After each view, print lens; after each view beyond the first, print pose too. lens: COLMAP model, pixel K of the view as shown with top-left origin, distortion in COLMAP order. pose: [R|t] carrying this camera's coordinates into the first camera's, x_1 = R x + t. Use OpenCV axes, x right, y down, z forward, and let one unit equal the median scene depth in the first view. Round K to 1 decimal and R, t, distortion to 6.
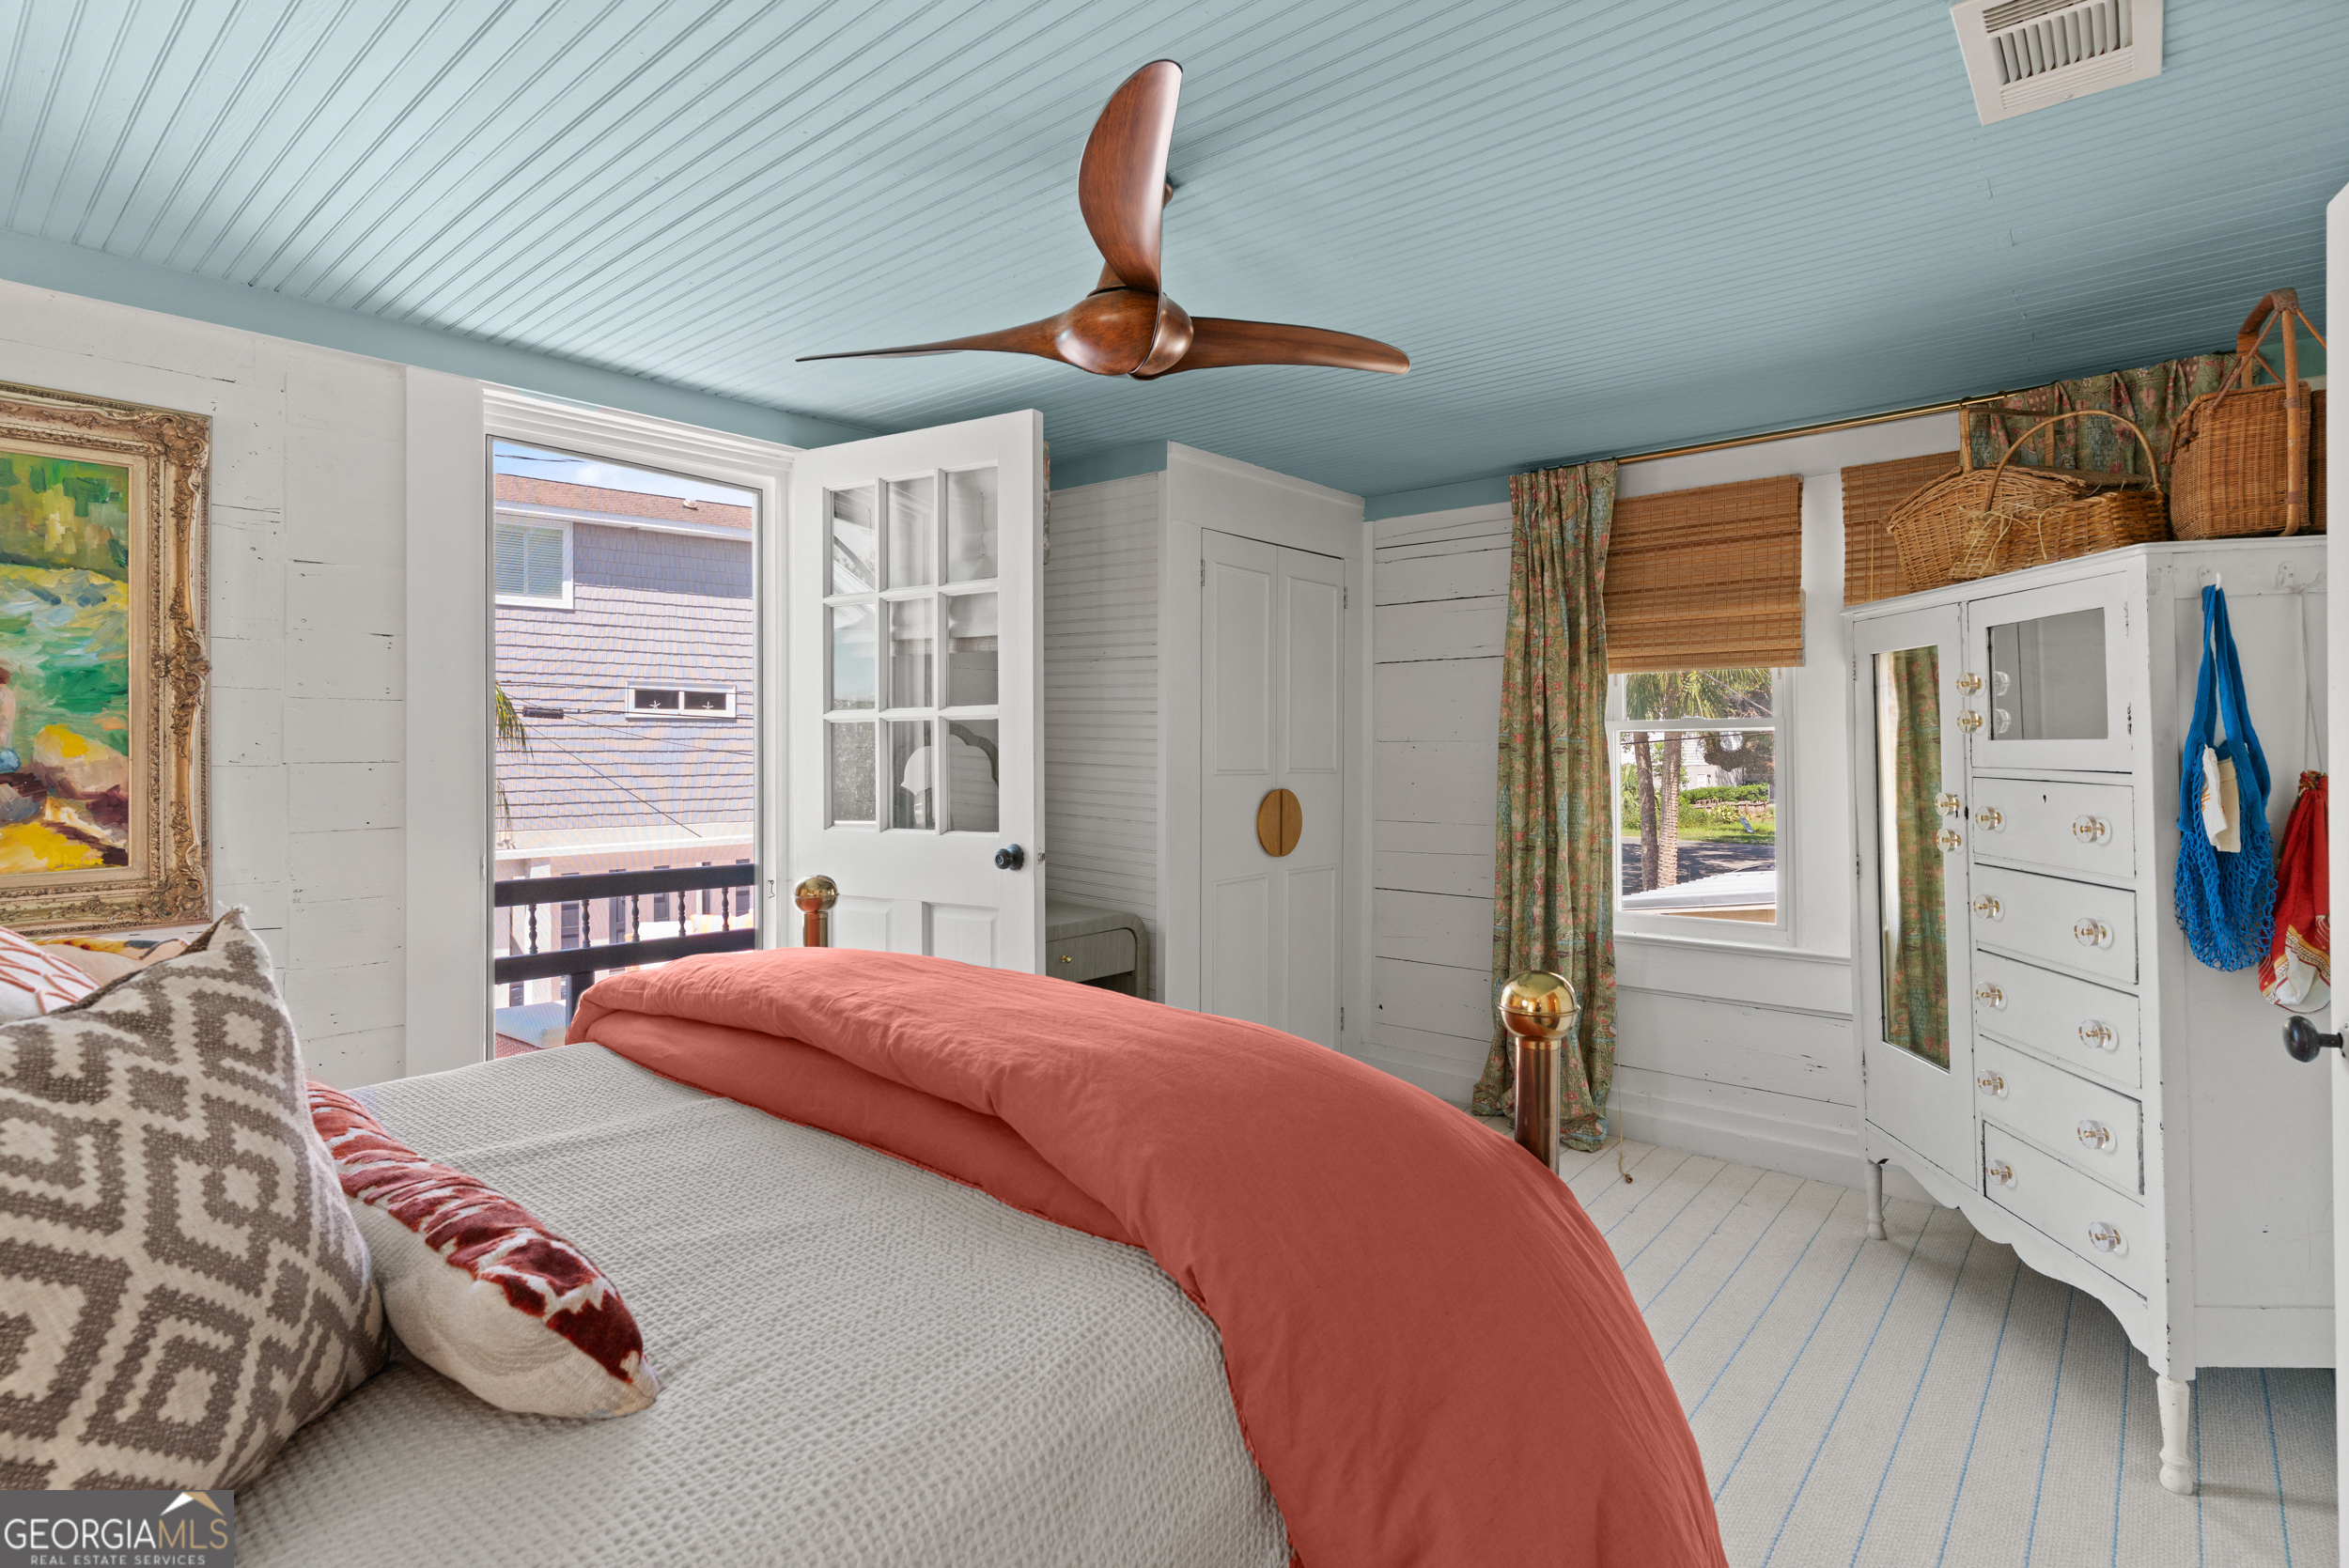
lens RADIAL K [[1147.6, 0, 1178.2], [0, 1147.6, 740.9], [0, 0, 1]] dist [-0.002548, 0.001451]
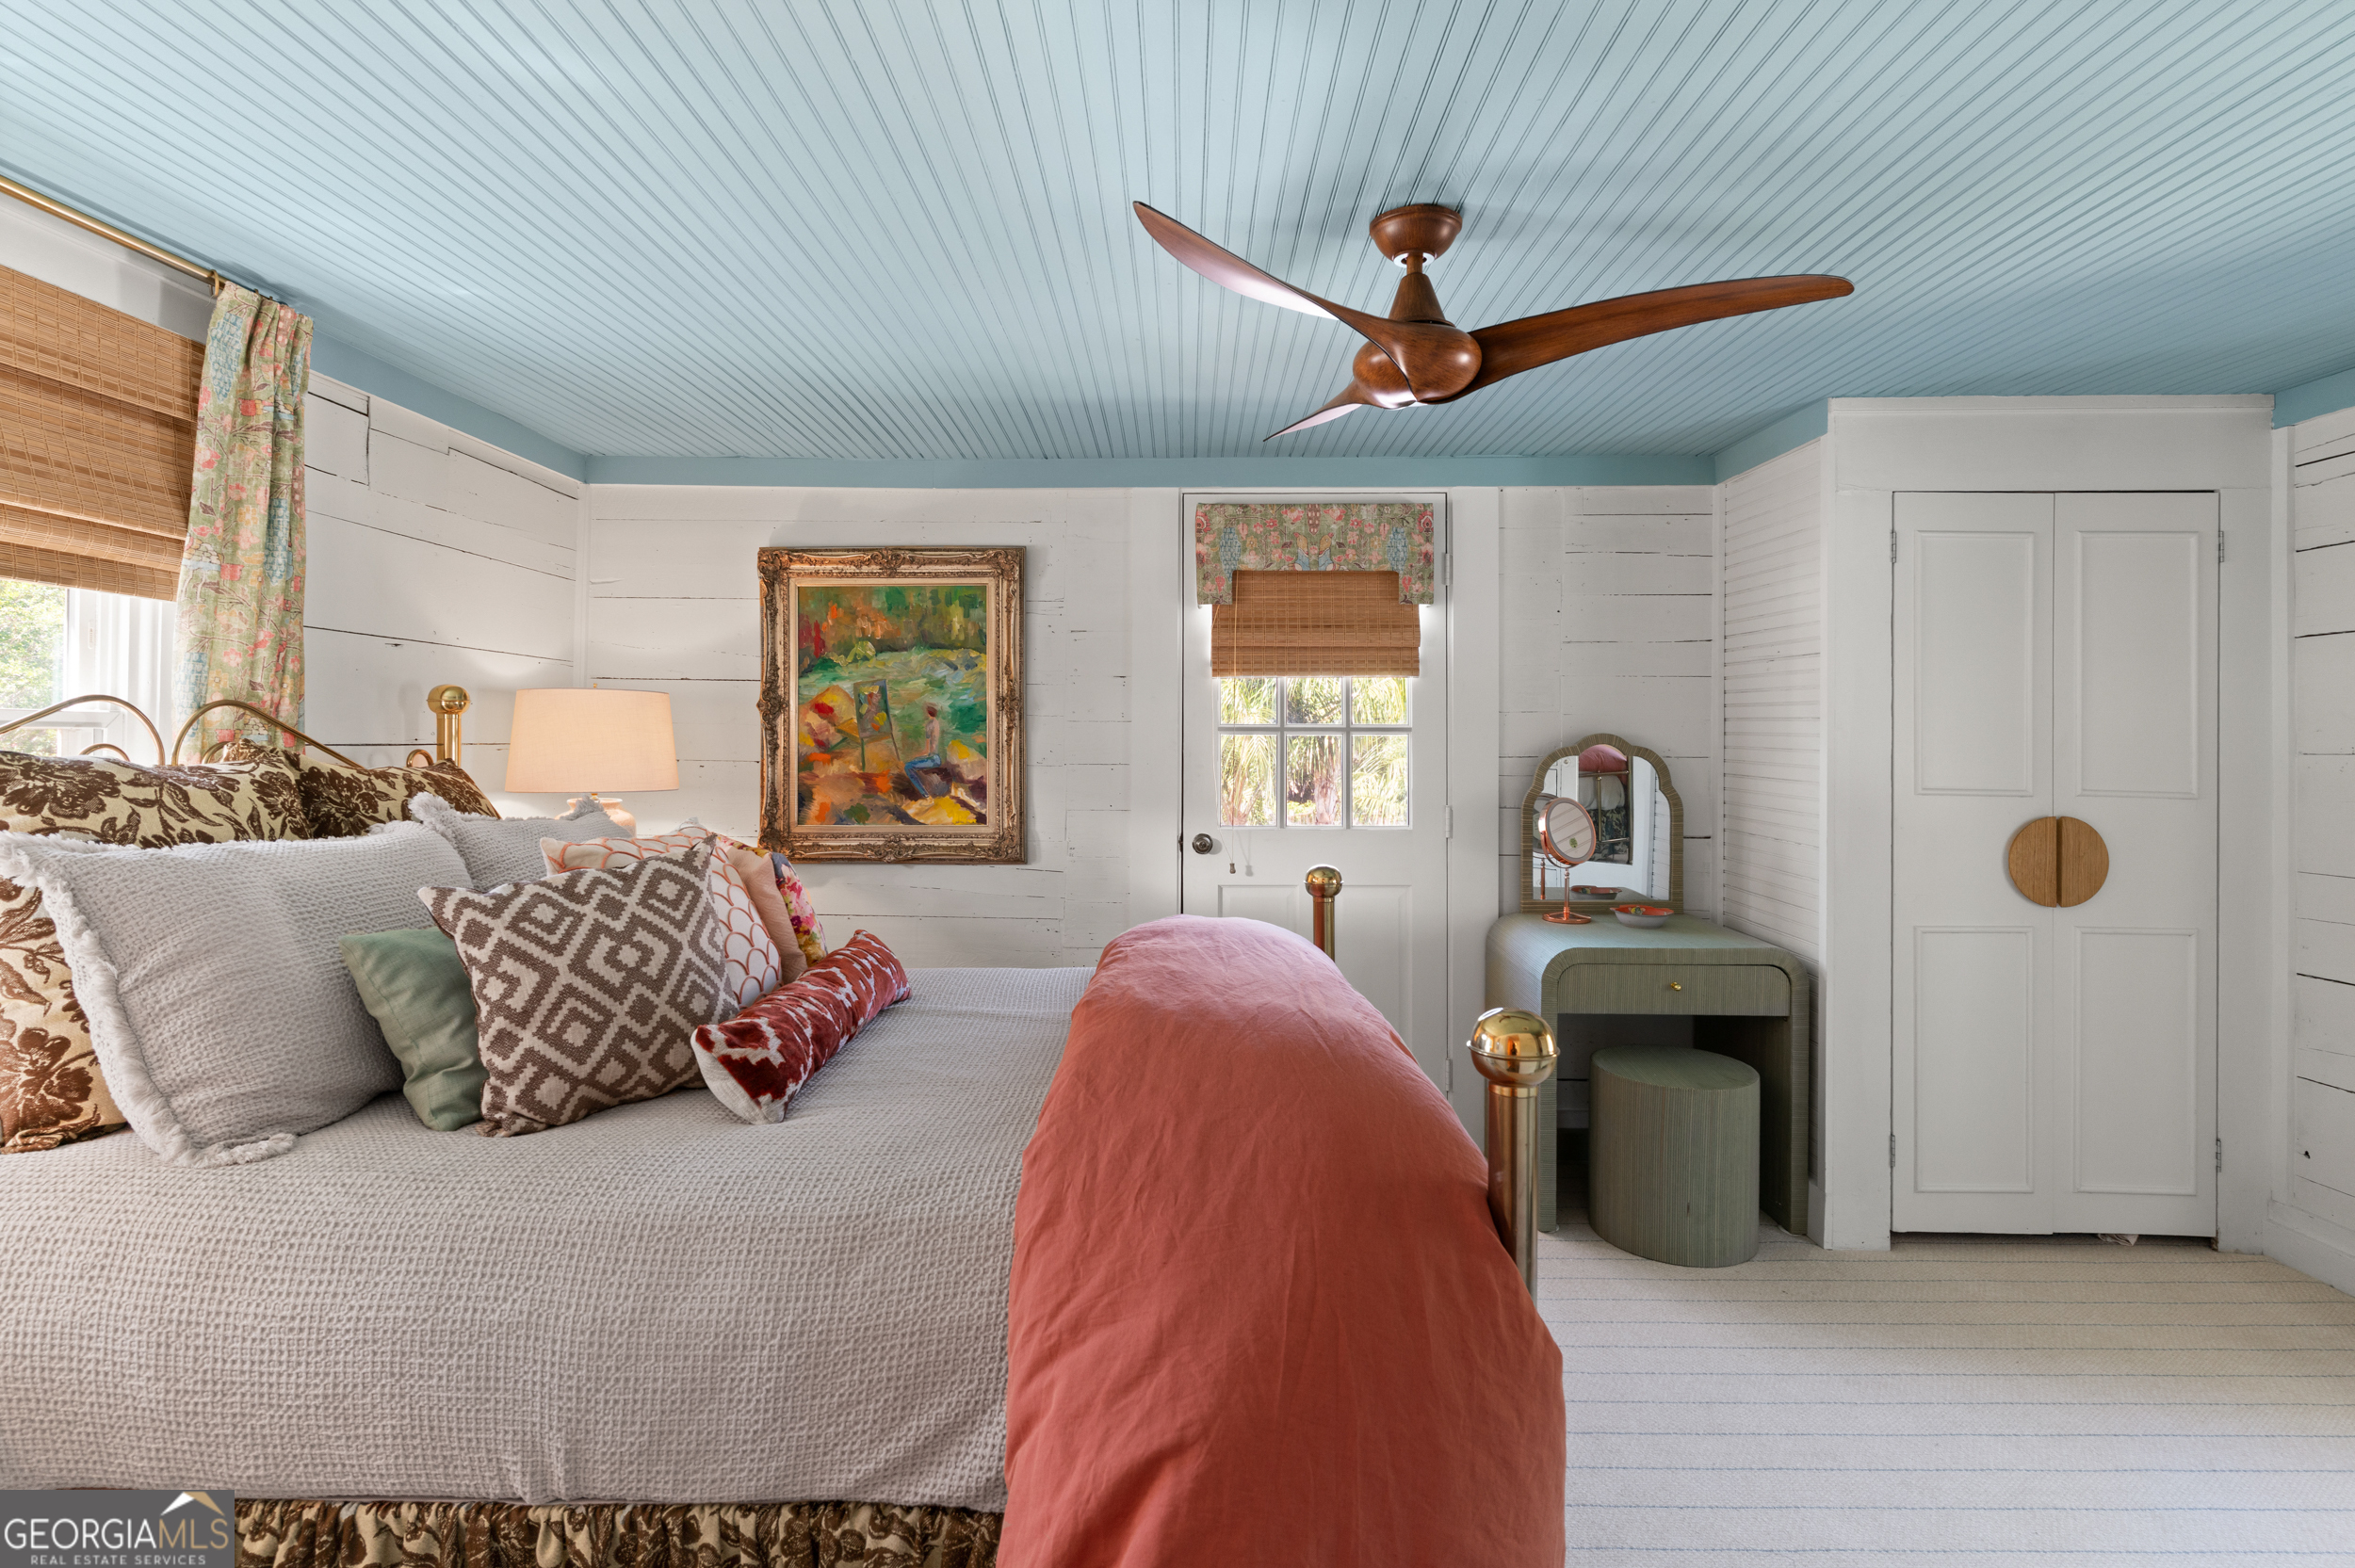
lens RADIAL K [[1150.5, 0, 1170.7], [0, 1150.5, 739.5], [0, 0, 1]] dist [-0.002548, 0.001451]
pose [[0.641308, -0.003594, -0.767276, 0.553145], [-0.002553, 0.999974, -0.006818, -0.003802], [0.767280, 0.006331, 0.641281, 0.139027]]
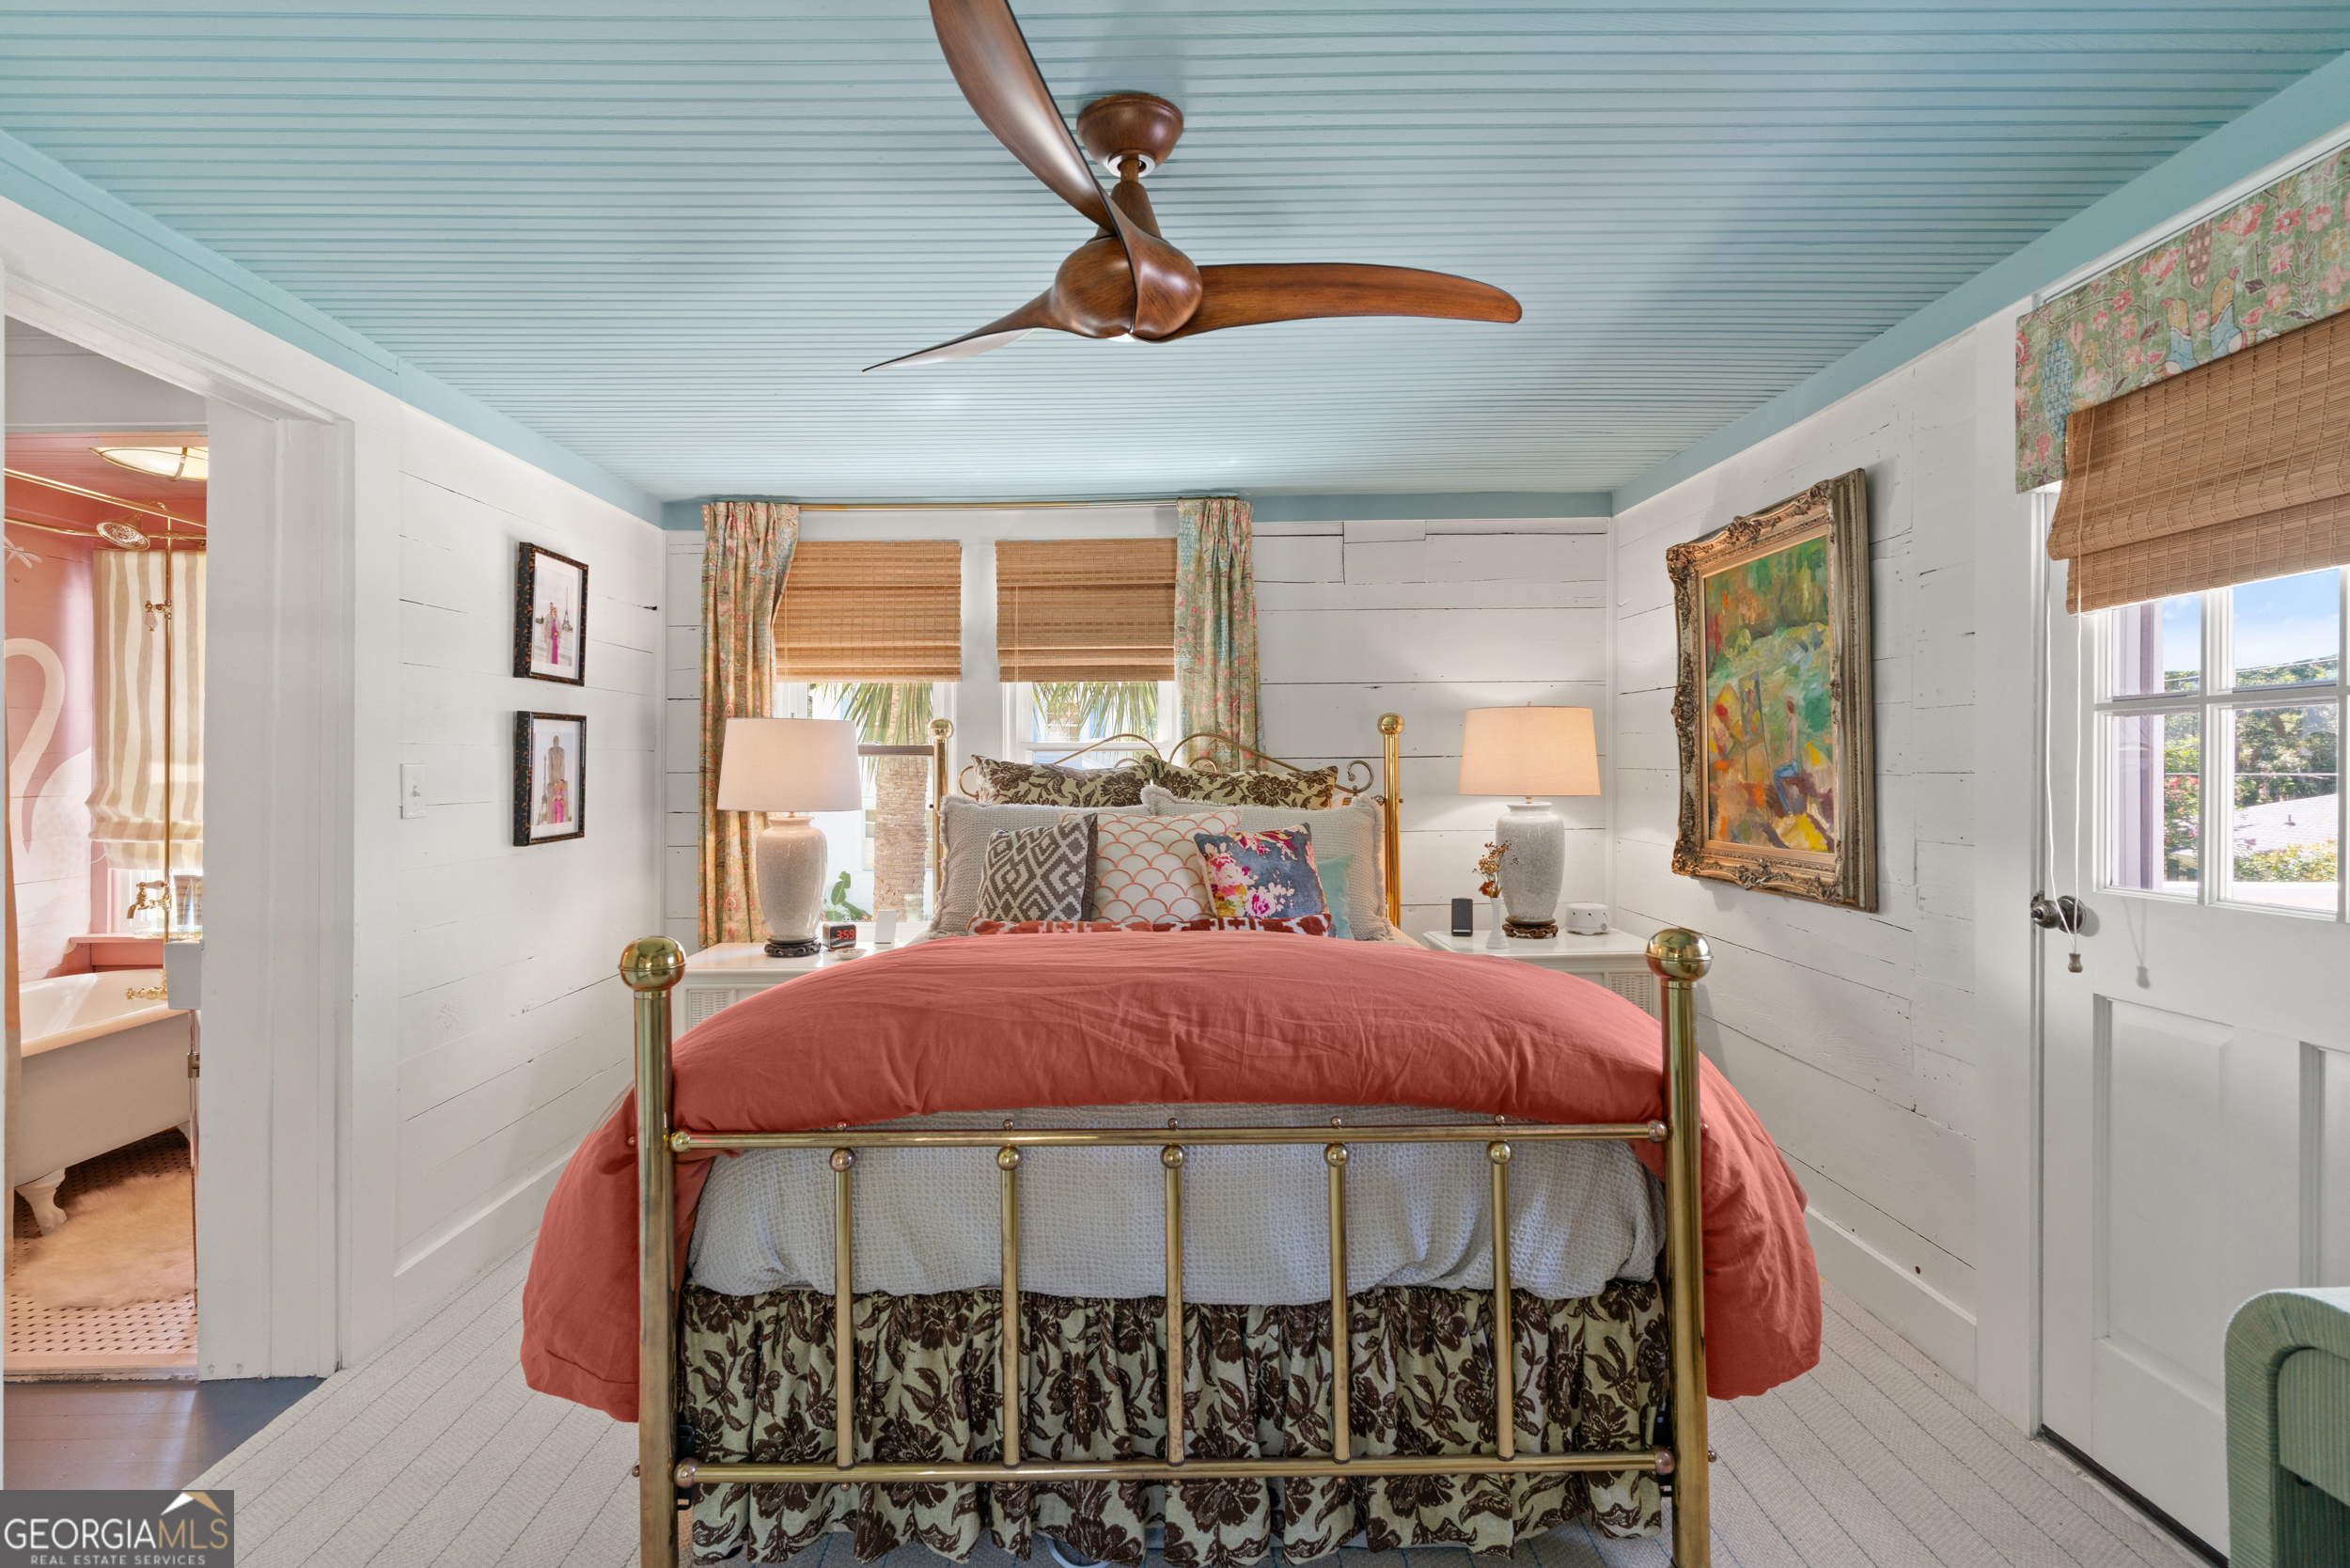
lens RADIAL K [[1148.2, 0, 1167.4], [0, 1148.2, 771.8], [0, 0, 1]] dist [-0.002548, 0.001451]
pose [[-0.751739, 0.003165, -0.659453, 0.463438], [0.004316, 0.999991, -0.000120, 0.018088], [0.659446, -0.002937, -0.751746, 1.508851]]
